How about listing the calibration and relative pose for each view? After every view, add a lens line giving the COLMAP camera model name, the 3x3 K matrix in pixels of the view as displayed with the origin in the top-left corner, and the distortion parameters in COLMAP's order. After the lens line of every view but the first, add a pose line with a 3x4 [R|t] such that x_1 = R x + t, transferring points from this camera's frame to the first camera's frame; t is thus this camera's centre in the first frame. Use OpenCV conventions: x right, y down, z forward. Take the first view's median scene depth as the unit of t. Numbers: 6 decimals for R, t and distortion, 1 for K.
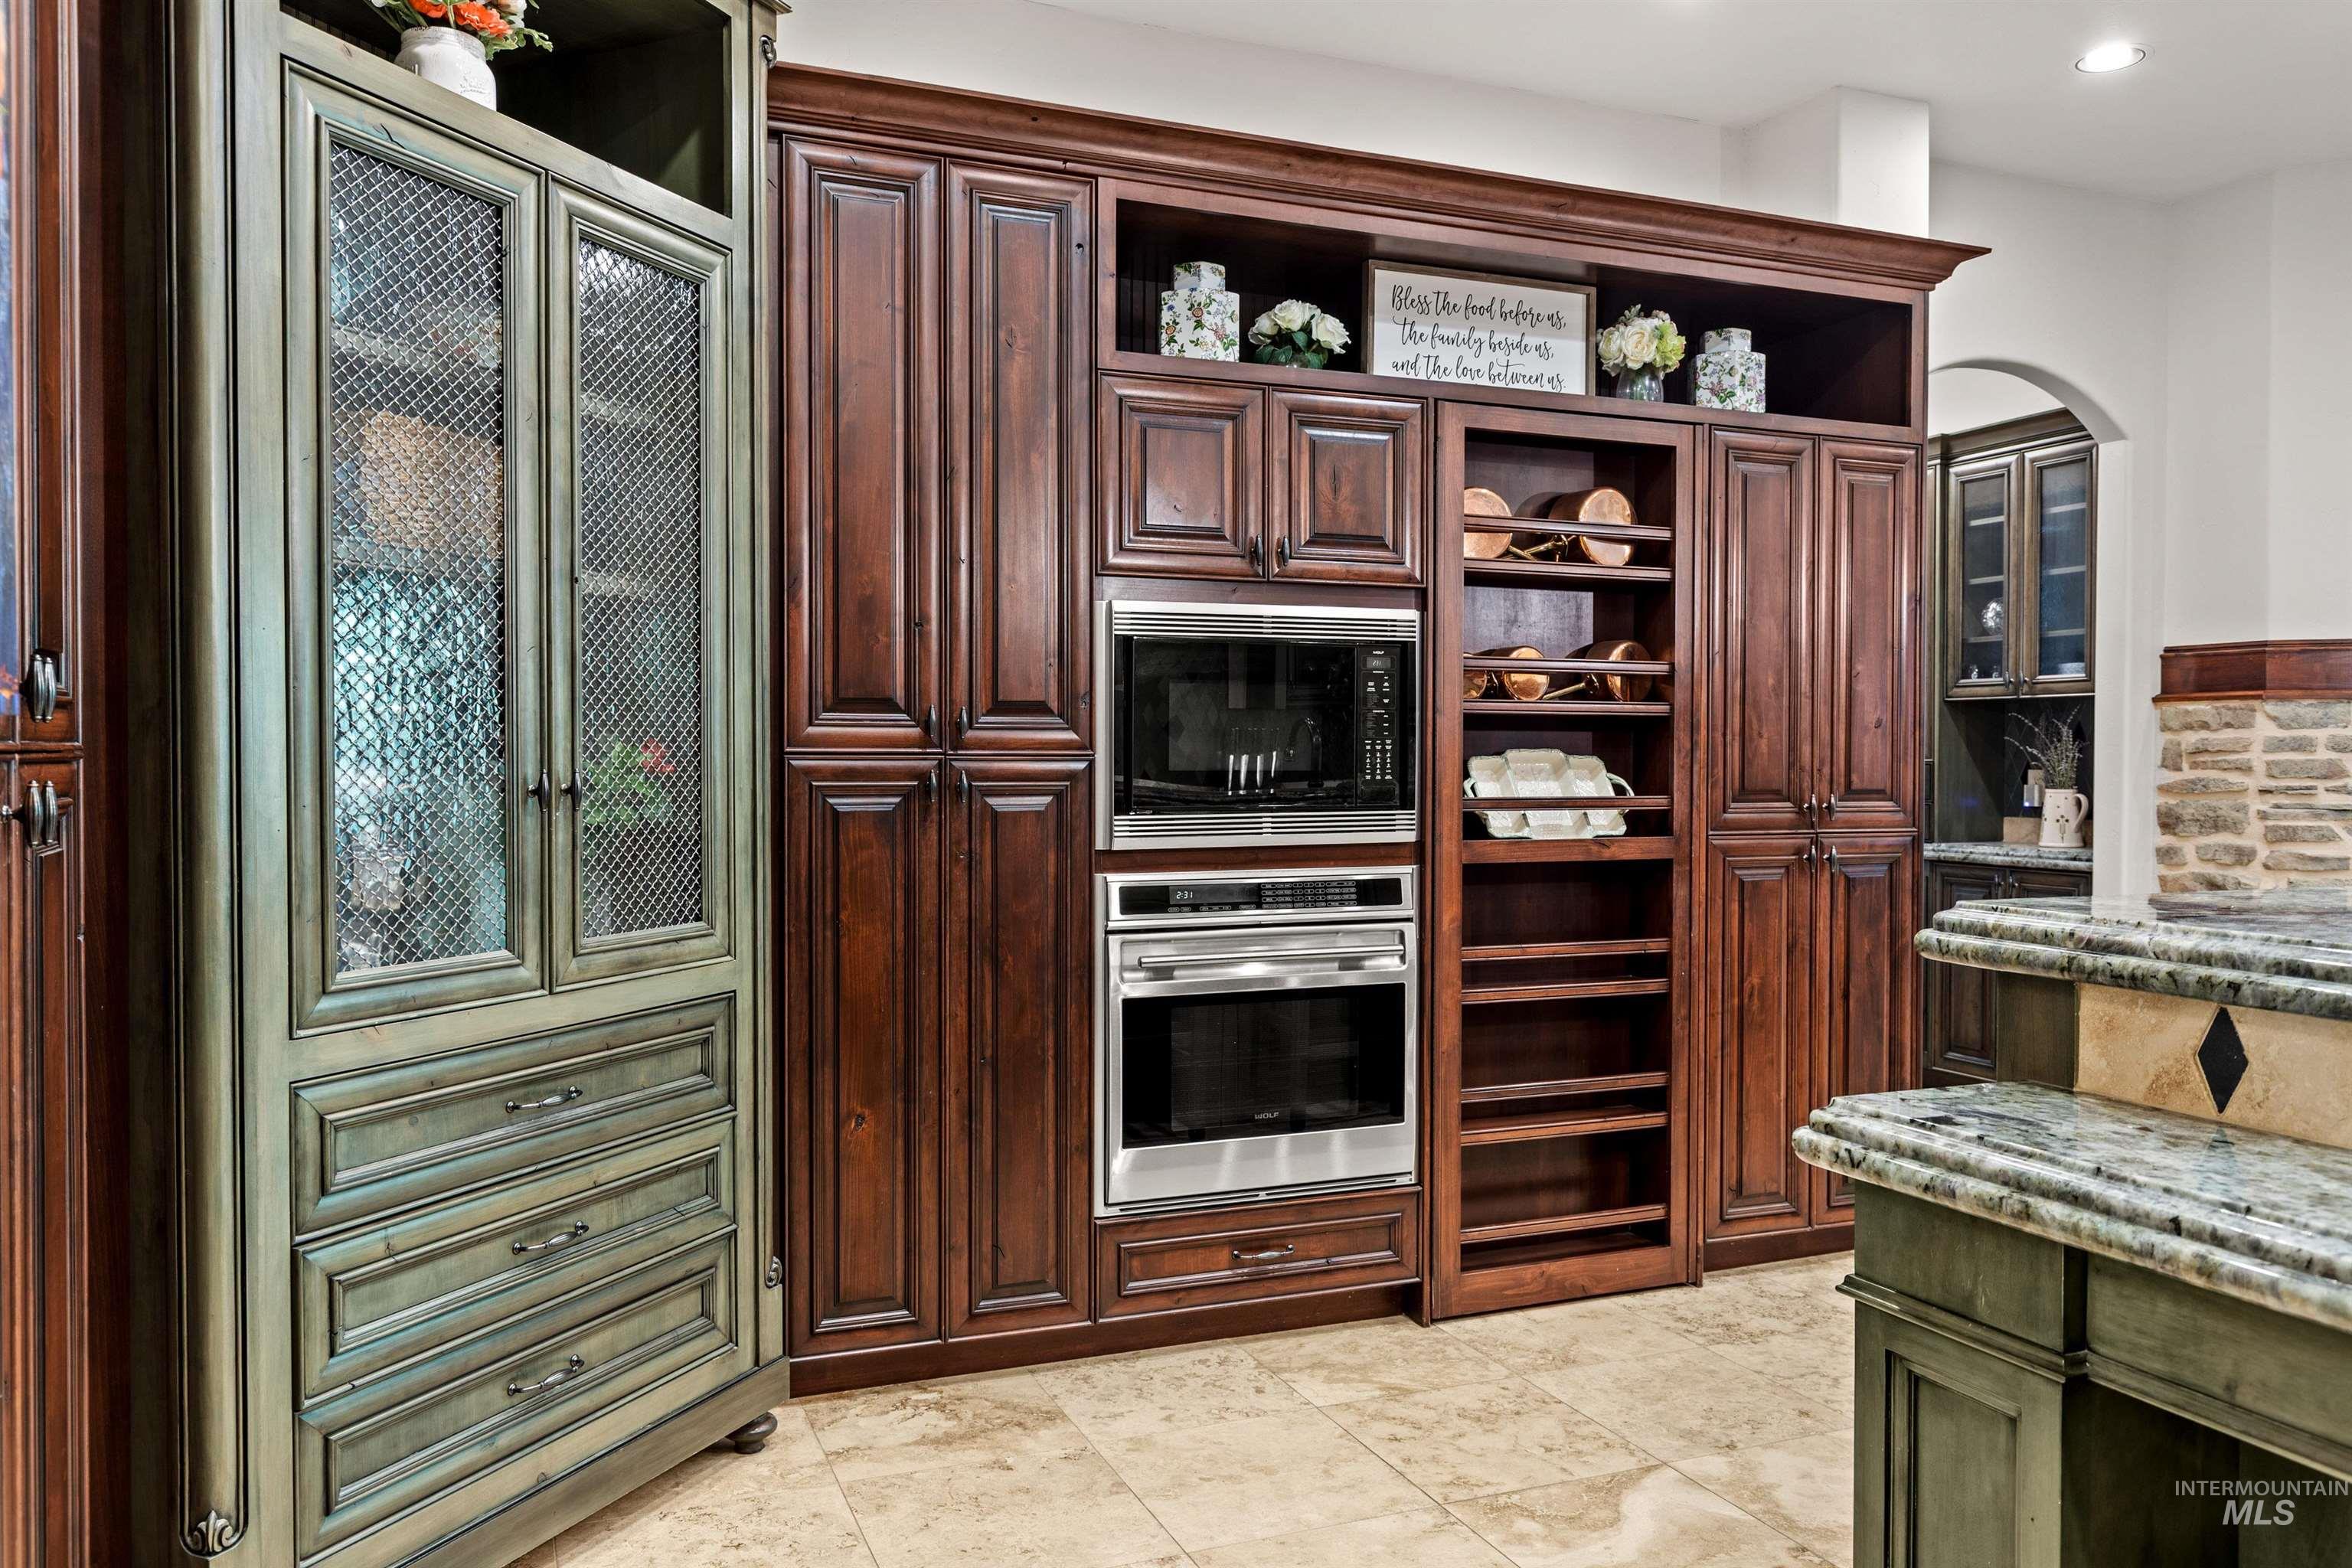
lens RADIAL K [[1697.2, 0, 1177.4], [0, 1697.2, 781.2], [0, 0, 1]] dist [0.005121, 0.000716]
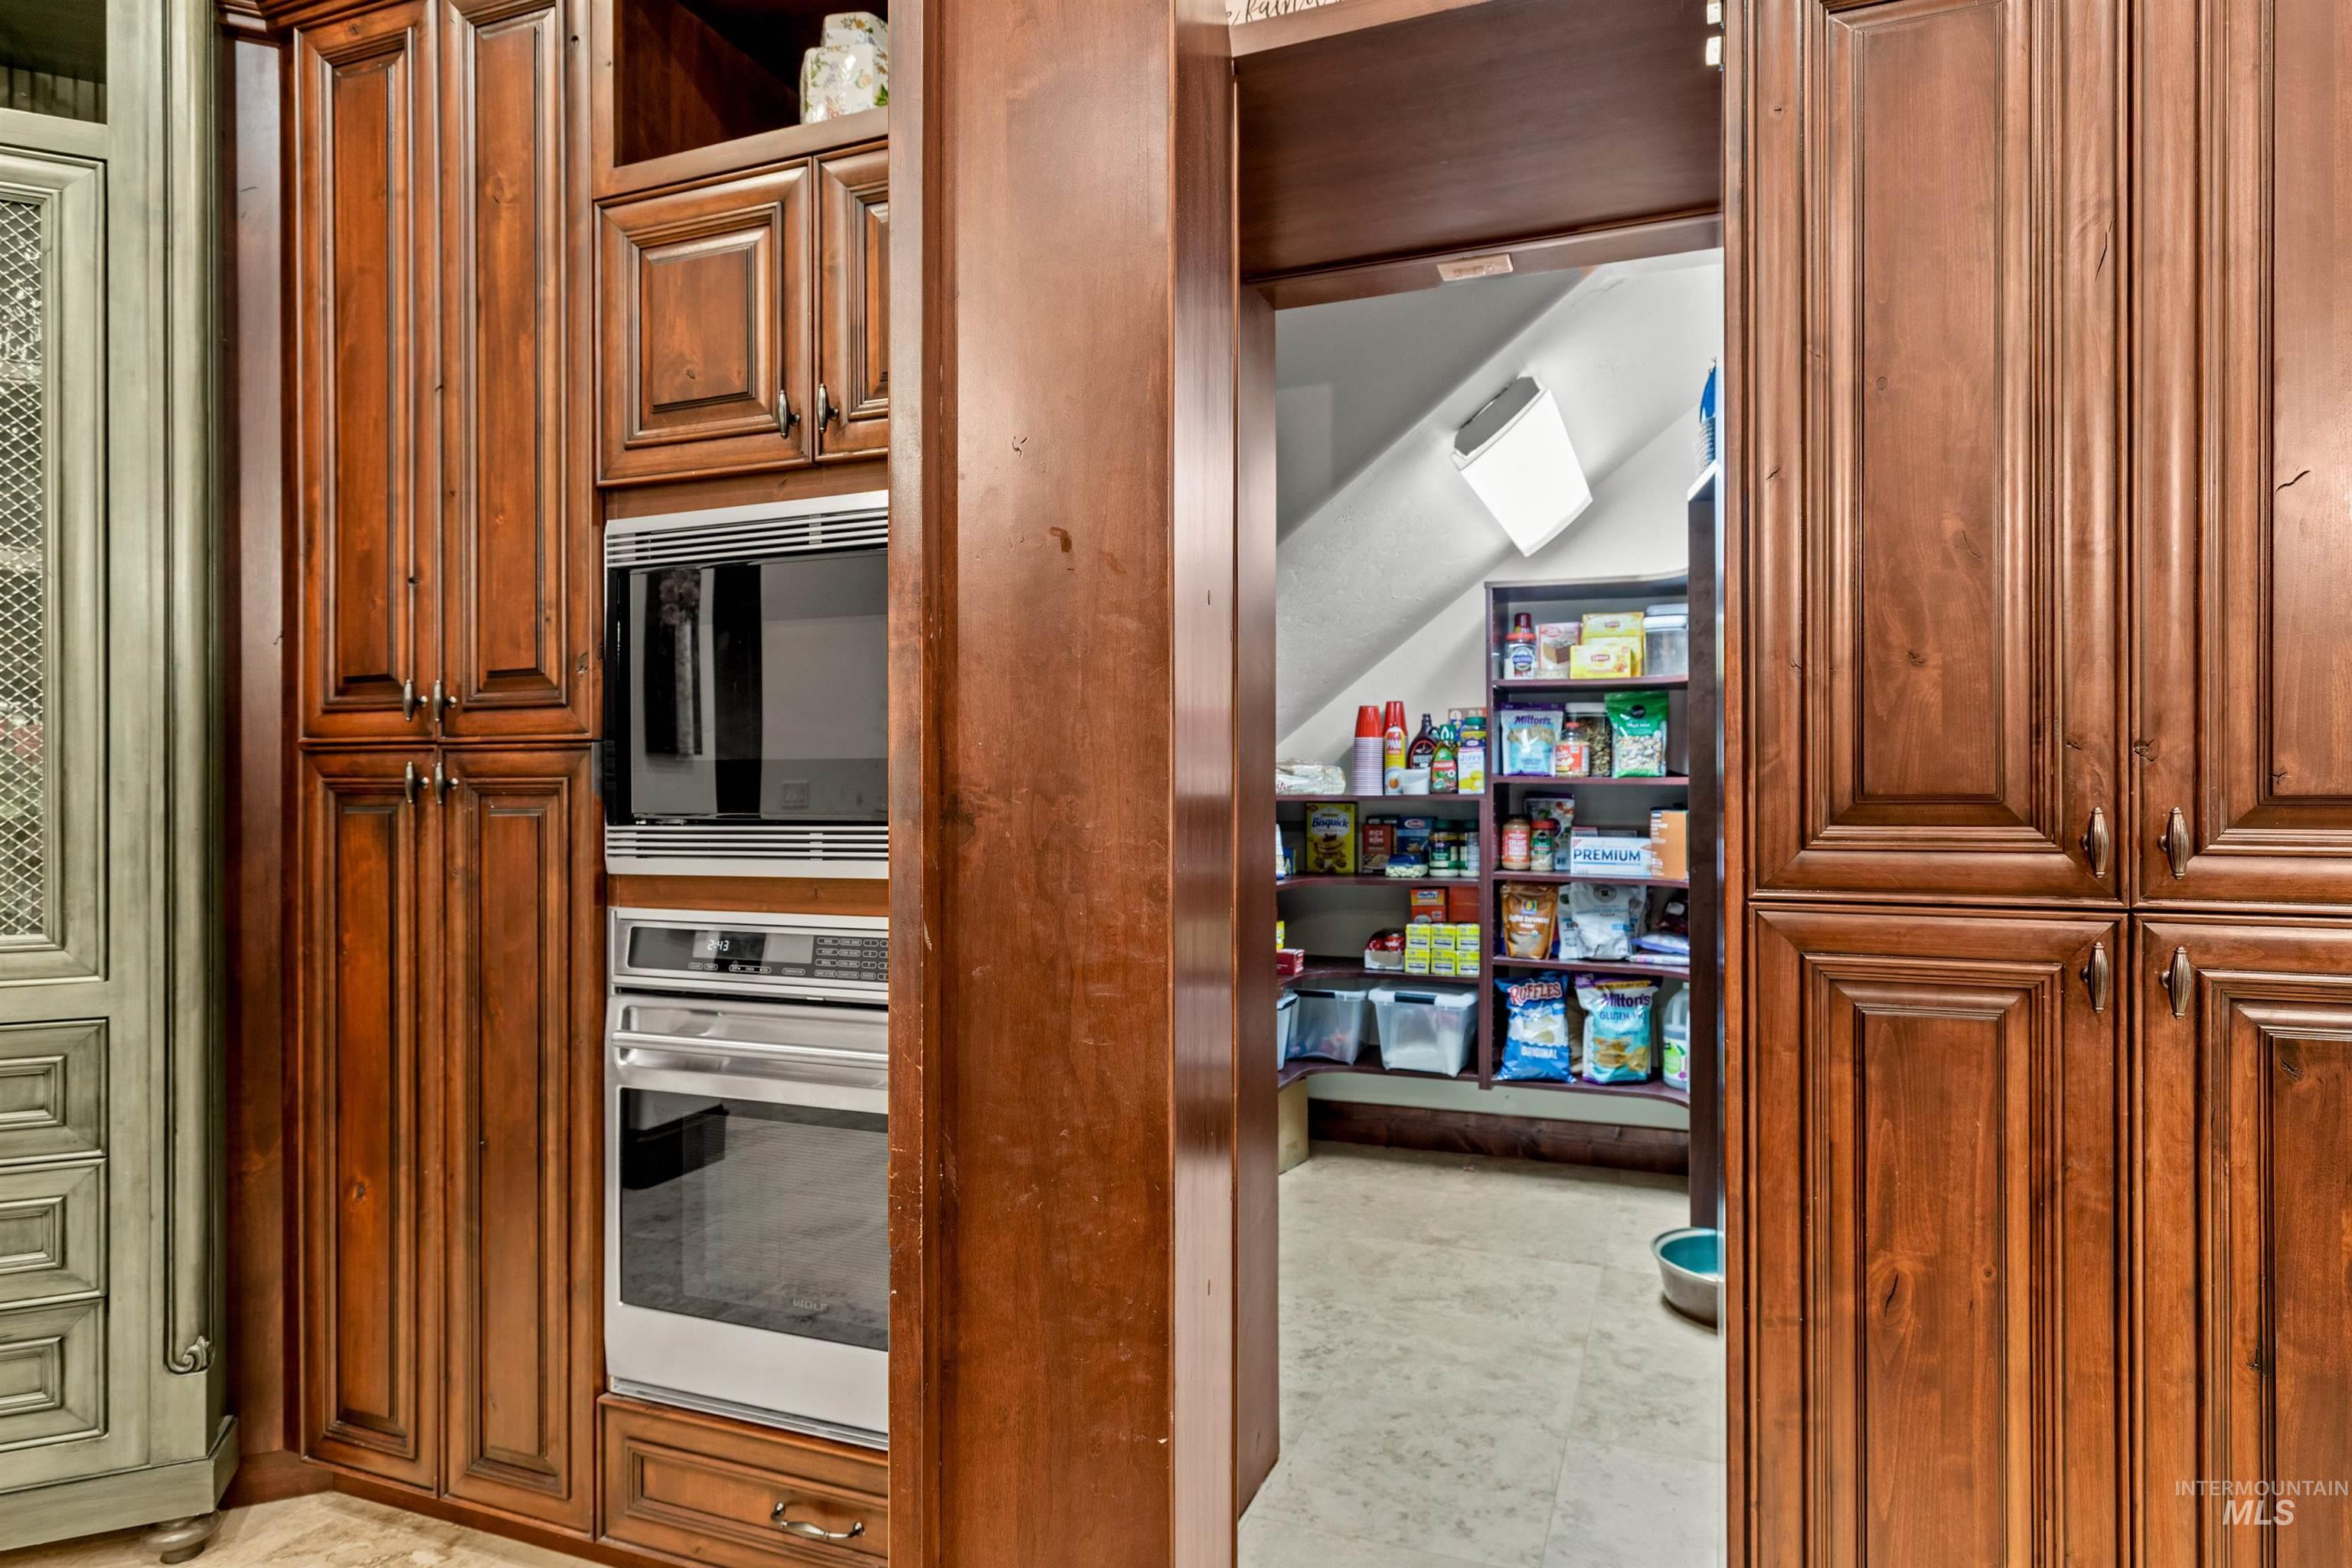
lens RADIAL K [[1288.8, 0, 1174.9], [0, 1288.8, 794.1], [0, 0, 1]] dist [0.004678, 0.001643]
pose [[0.729034, -0.004895, -0.684460, 0.487253], [-0.010660, 0.999772, -0.018505, 0.014461], [0.684394, 0.020787, 0.728816, 0.749456]]
